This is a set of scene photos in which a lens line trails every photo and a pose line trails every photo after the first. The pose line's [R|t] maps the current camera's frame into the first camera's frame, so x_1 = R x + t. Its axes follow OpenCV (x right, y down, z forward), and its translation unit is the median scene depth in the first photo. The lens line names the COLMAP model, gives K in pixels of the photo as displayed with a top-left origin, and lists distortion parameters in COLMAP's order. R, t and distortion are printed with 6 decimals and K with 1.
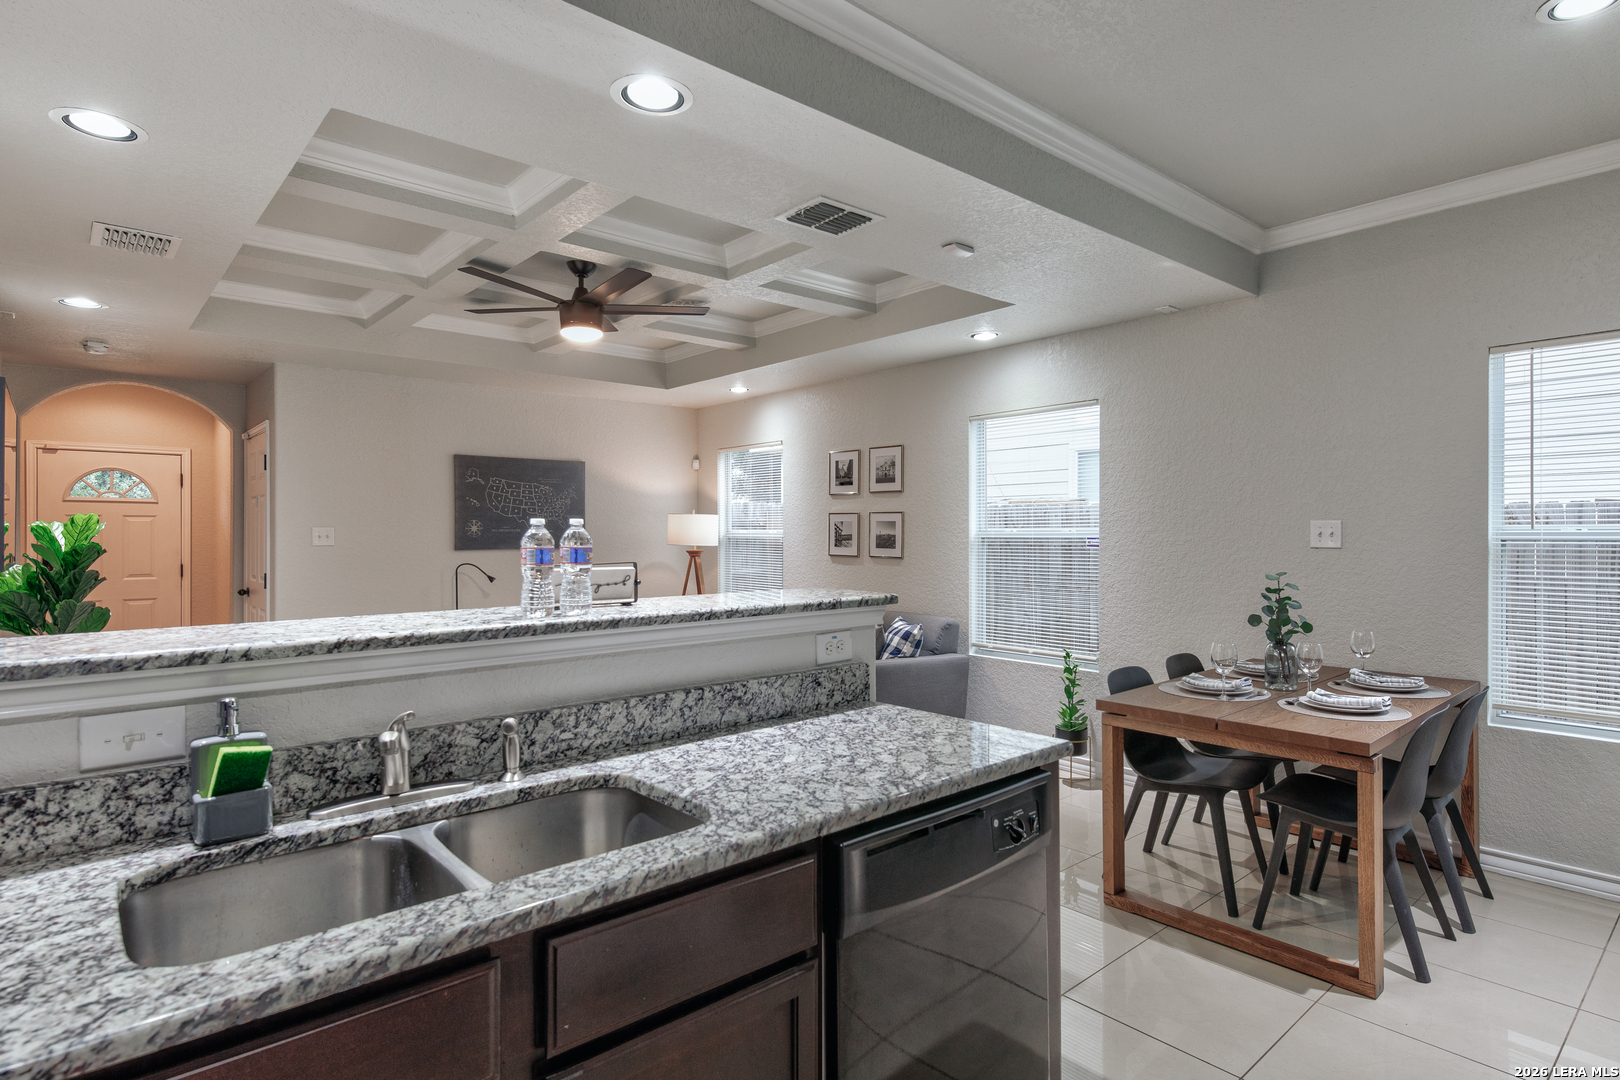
lens RADIAL K [[851.9, 0, 810.0], [0, 851.9, 540.0], [0, 0, 1]] dist [0.004995, 0.000494]
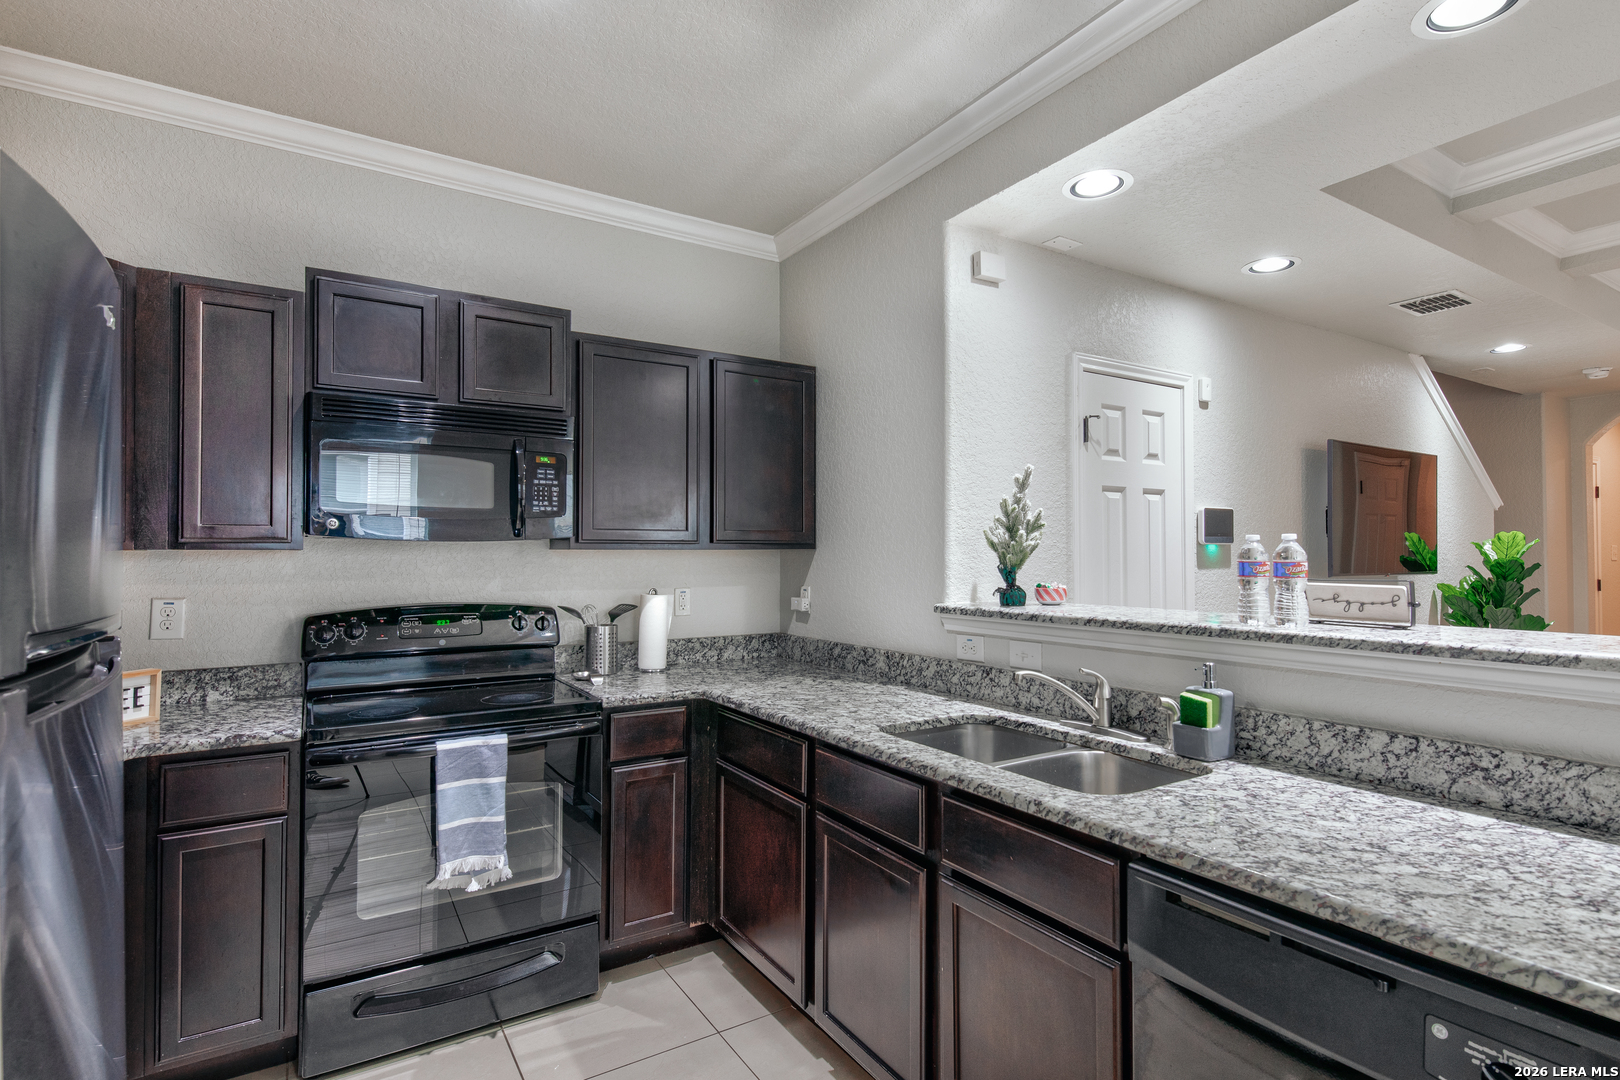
lens RADIAL K [[807.7, 0, 849.1], [0, 807.7, 538.7], [0, 0, 1]] dist [-0.001829, -0.000783]
pose [[-0.135170, -0.015413, -0.990703, 0.839224], [-0.004651, 0.999878, -0.014921, -0.002317], [0.990811, 0.002590, -0.135225, 0.668941]]
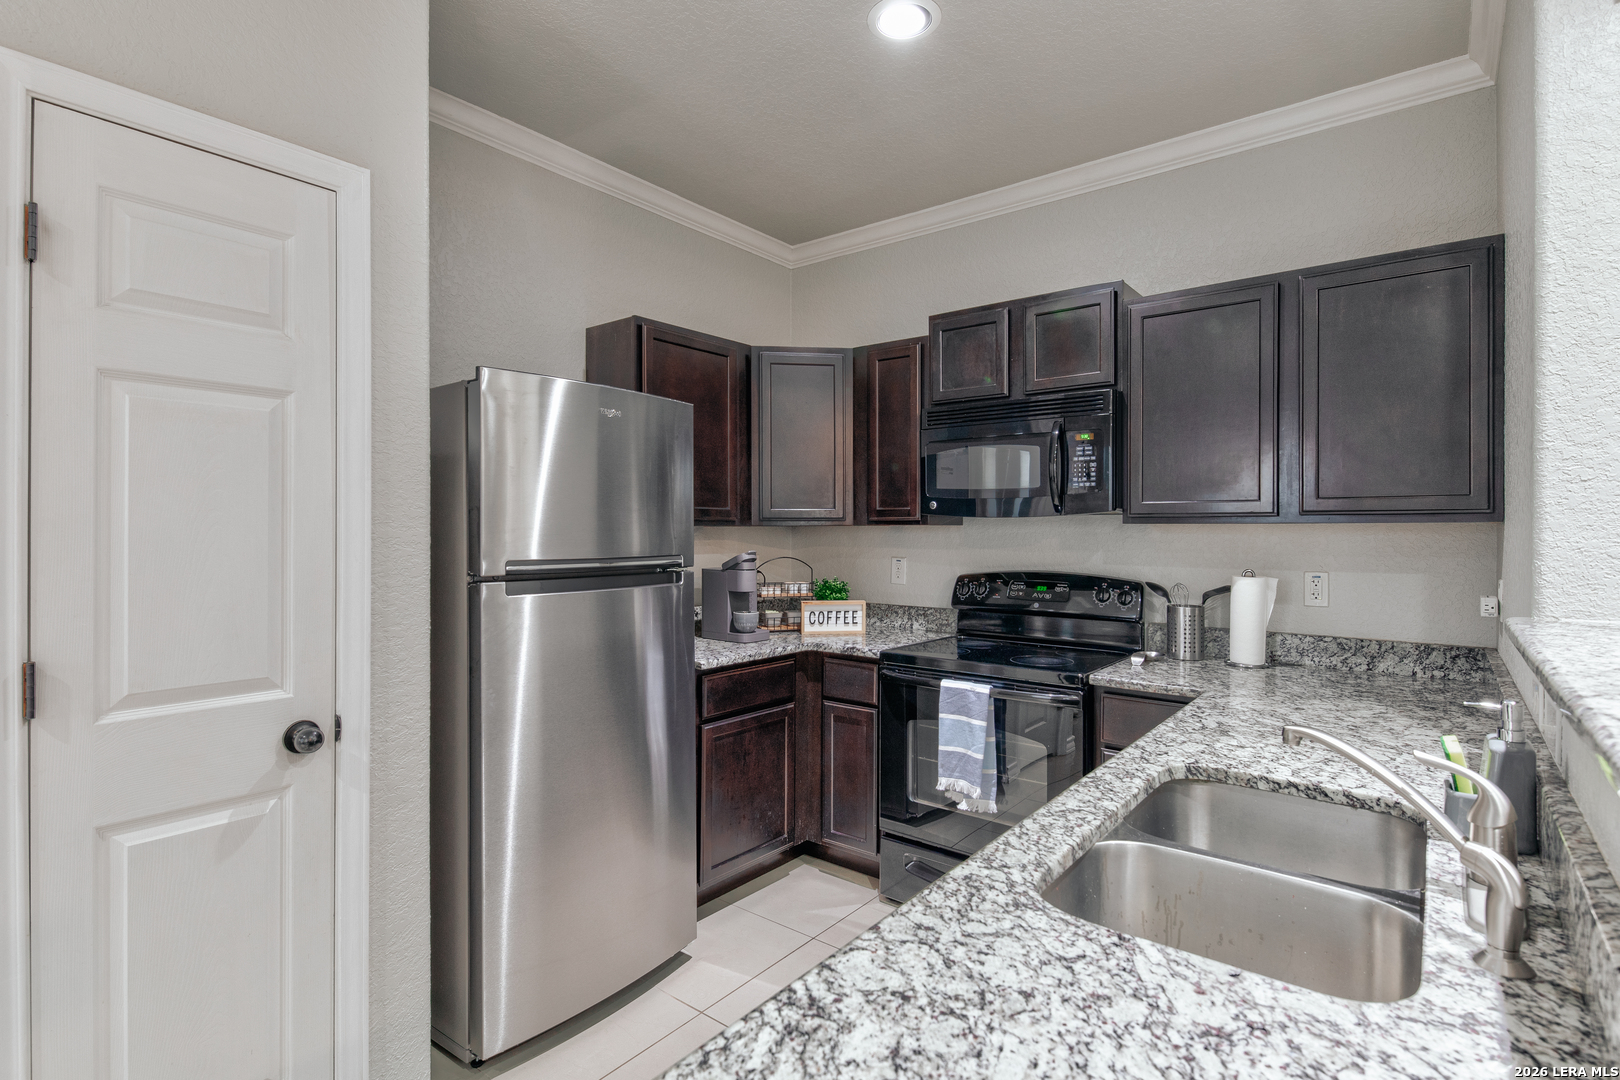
lens RADIAL K [[802.5, 0, 810.0], [0, 802.5, 540.0], [0, 0, 1]] dist [-0.000836, -0.000142]
pose [[-0.982829, 0.002653, -0.184499, 0.178848], [-0.001721, 0.999721, 0.023540, -0.007210], [0.184510, 0.023453, -0.982551, 1.370115]]
